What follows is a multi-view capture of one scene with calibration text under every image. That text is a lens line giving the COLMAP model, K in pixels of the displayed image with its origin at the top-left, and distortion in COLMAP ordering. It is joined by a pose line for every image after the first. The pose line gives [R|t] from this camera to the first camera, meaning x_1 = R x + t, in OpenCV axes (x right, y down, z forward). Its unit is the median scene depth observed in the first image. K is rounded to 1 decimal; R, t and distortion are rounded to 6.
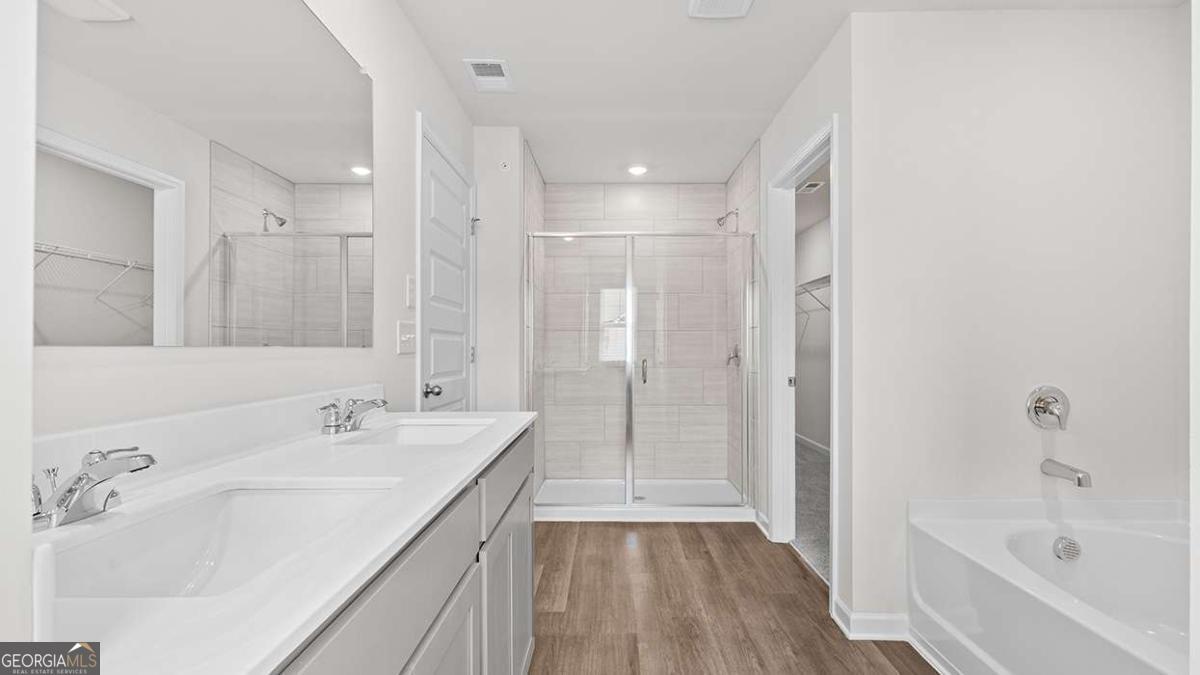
lens RADIAL K [[545.6, 0, 603.6], [0, 545.6, 332.0], [0, 0, 1]] dist [0.002014, 0.000106]
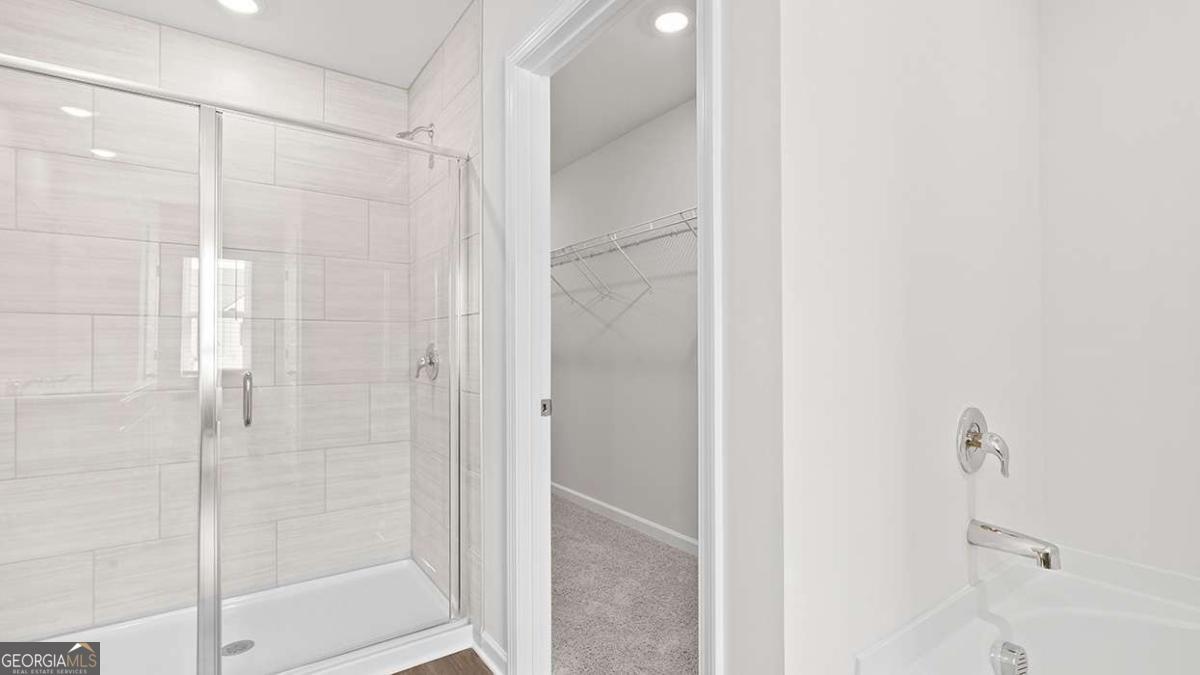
lens RADIAL K [[543.5, 0, 600.4], [0, 543.5, 352.6], [0, 0, 1]] dist [-0.000461, -0.000076]
pose [[0.814288, -0.002999, 0.580454, 0.049320], [-0.015629, 0.999511, 0.027089, 0.014301], [-0.580251, -0.031130, 0.813843, 0.433878]]
